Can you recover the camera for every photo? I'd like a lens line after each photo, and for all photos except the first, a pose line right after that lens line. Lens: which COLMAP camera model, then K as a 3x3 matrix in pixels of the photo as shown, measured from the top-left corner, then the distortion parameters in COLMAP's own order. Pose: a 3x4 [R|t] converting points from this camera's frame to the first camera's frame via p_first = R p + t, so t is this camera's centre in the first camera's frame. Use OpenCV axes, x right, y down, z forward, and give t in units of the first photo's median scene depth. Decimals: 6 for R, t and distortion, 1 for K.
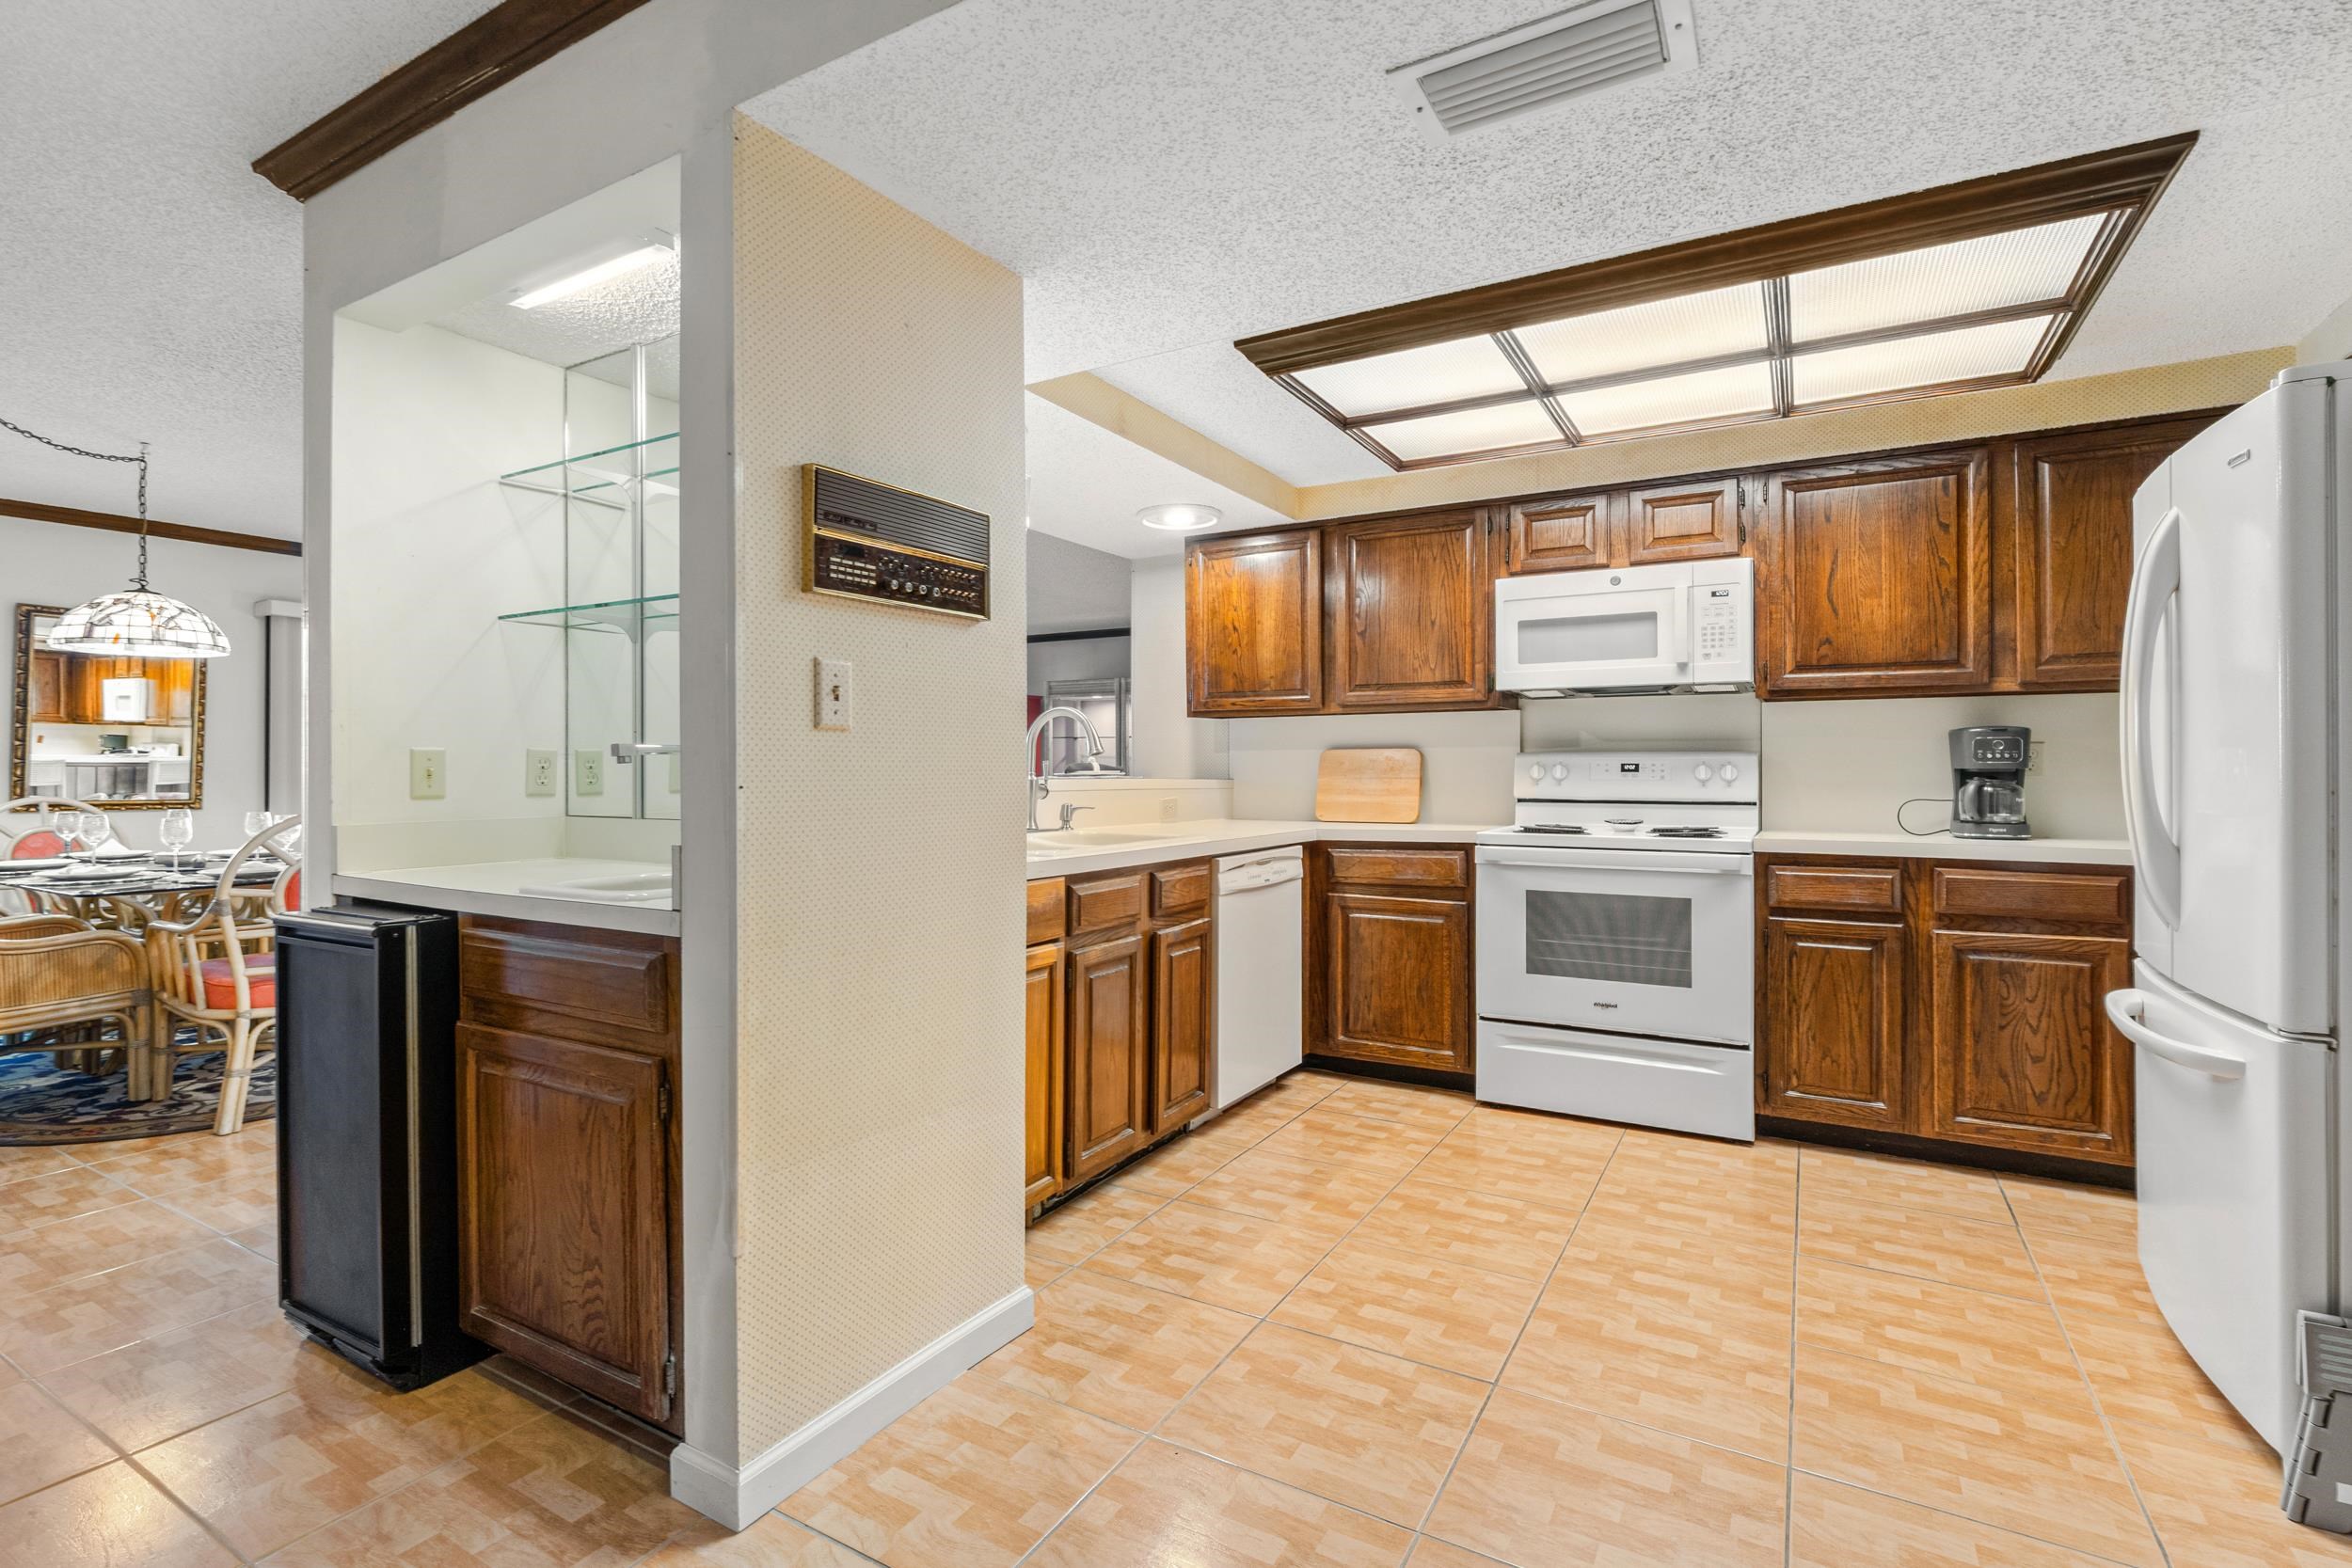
lens RADIAL K [[1094.4, 0, 1139.7], [0, 1094.4, 756.4], [0, 0, 1]] dist [0.022500, -0.013877]
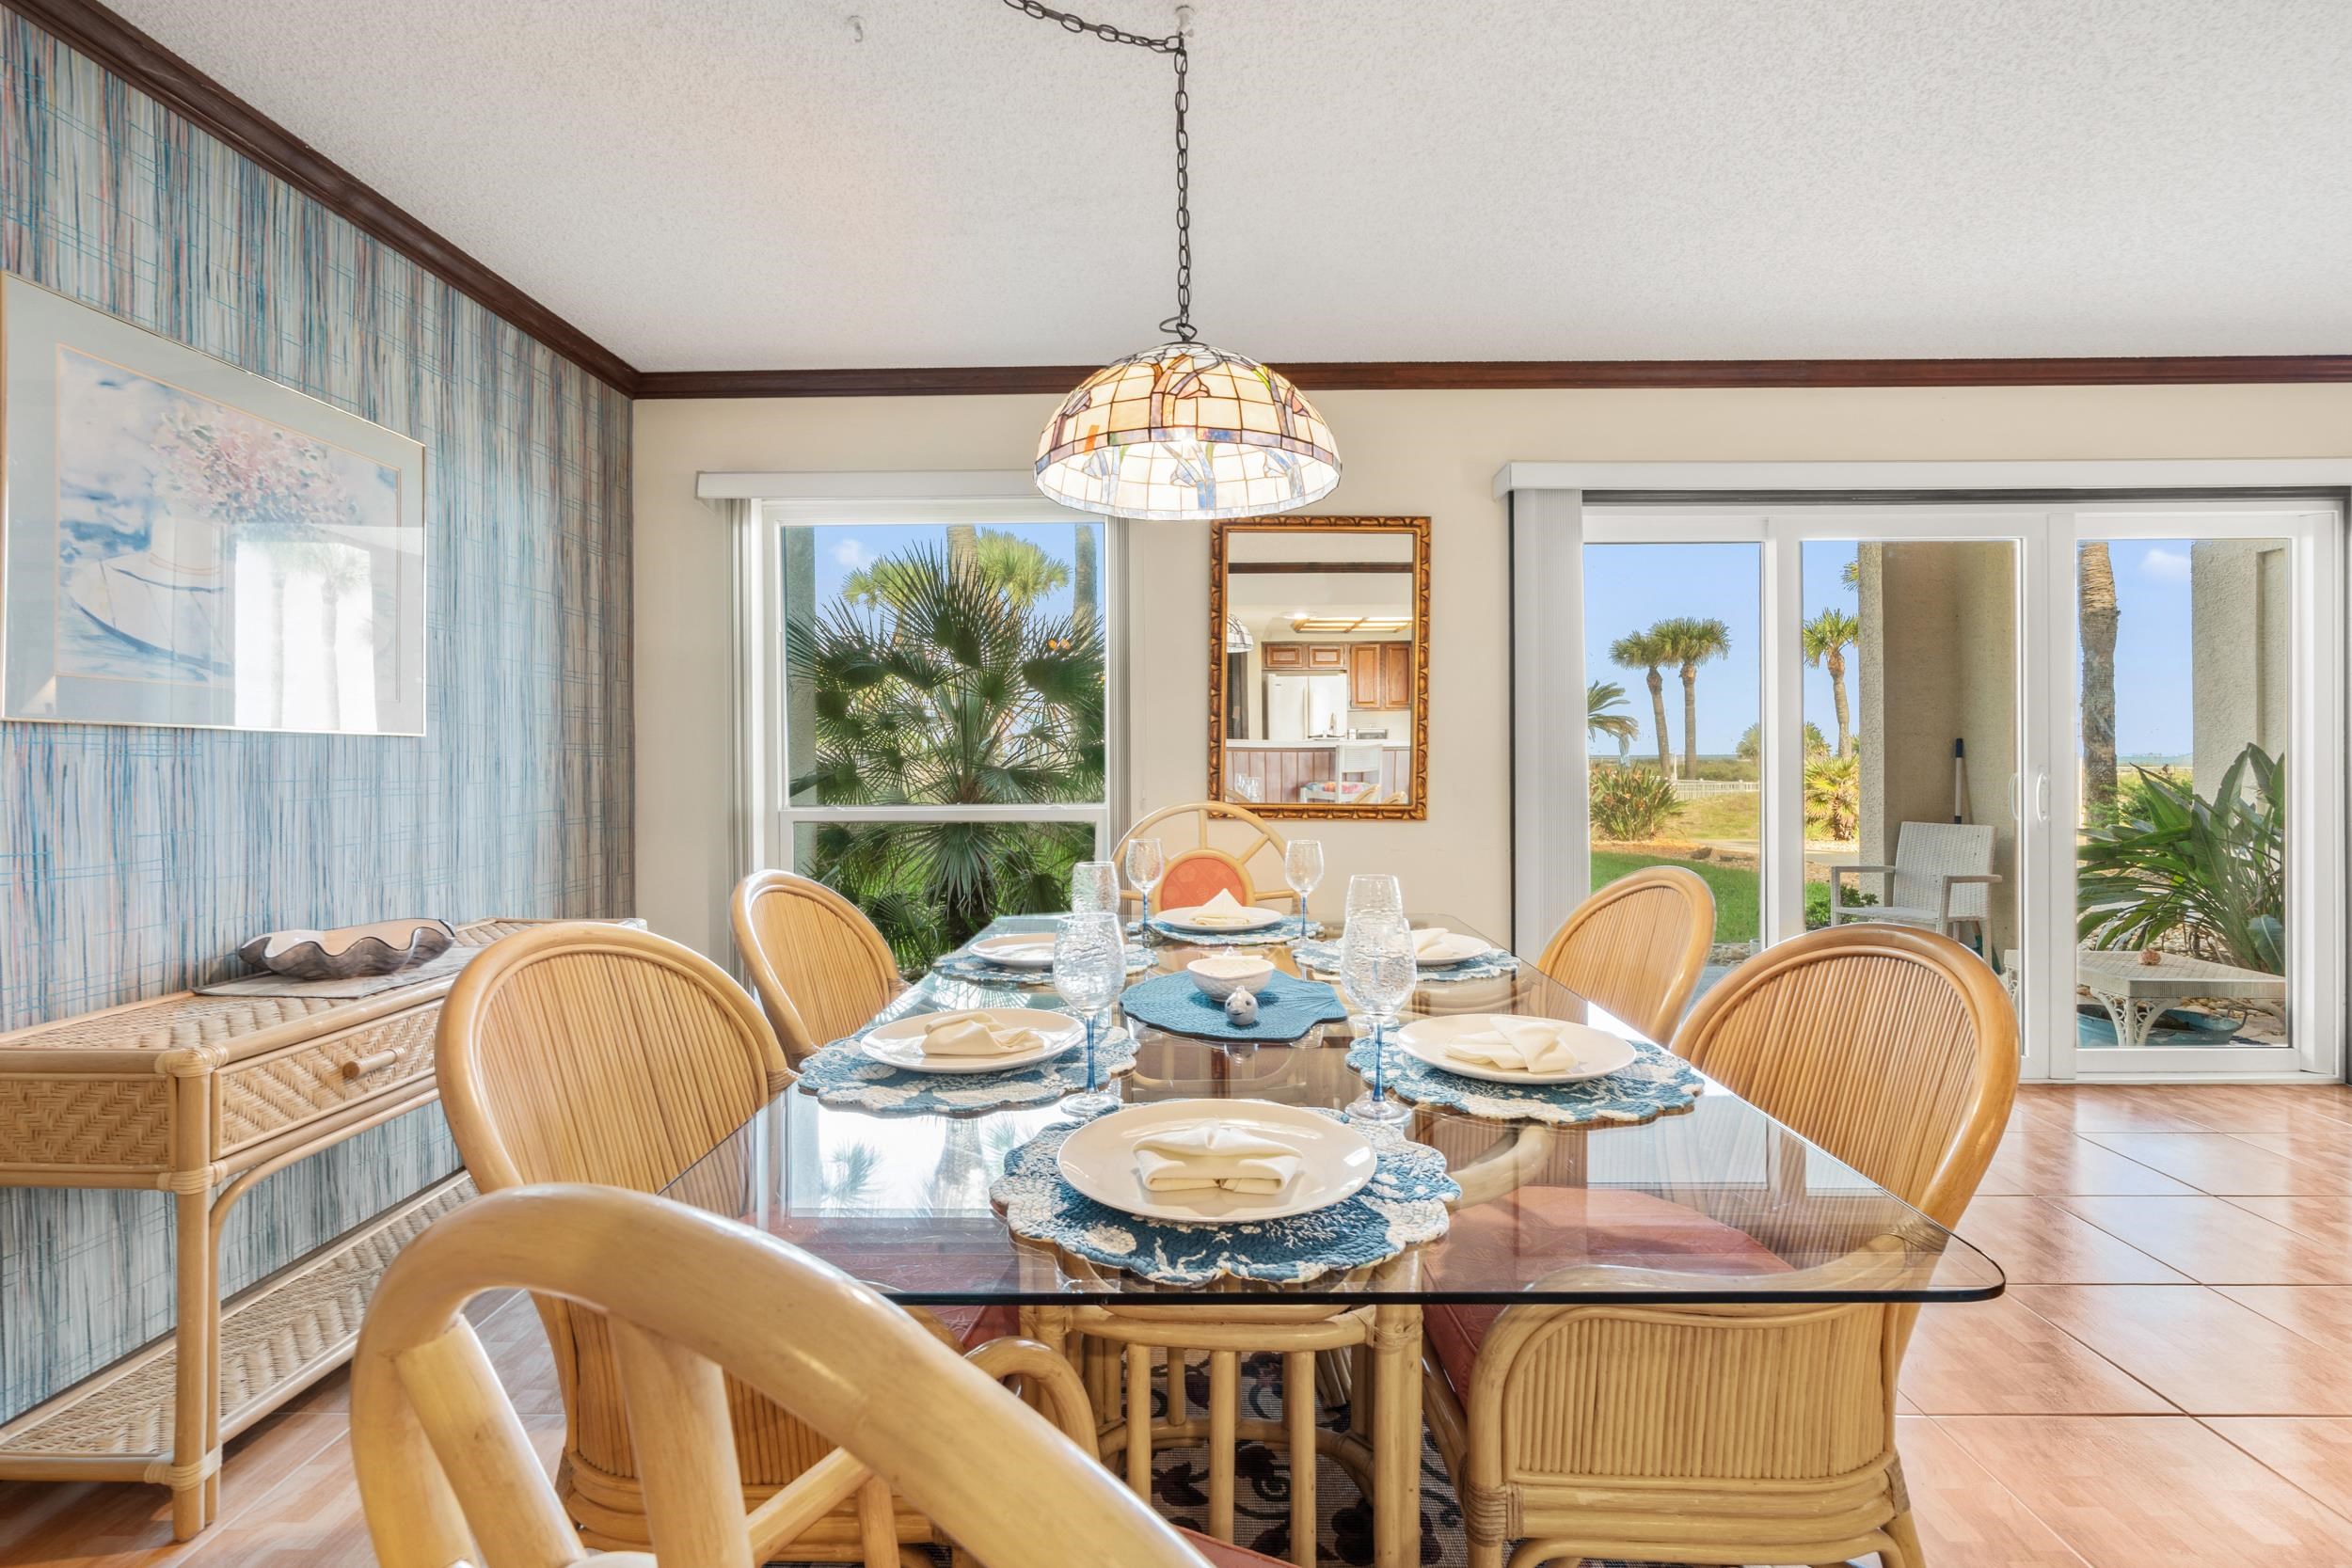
lens RADIAL K [[1094.4, 0, 1139.7], [0, 1094.4, 756.4], [0, 0, 1]] dist [0.022500, -0.013877]
pose [[0.485444, -0.005664, -0.874250, -0.762844], [0.017353, 0.999844, 0.003158, 0.013338], [0.874096, -0.016704, 0.485466, 1.102599]]
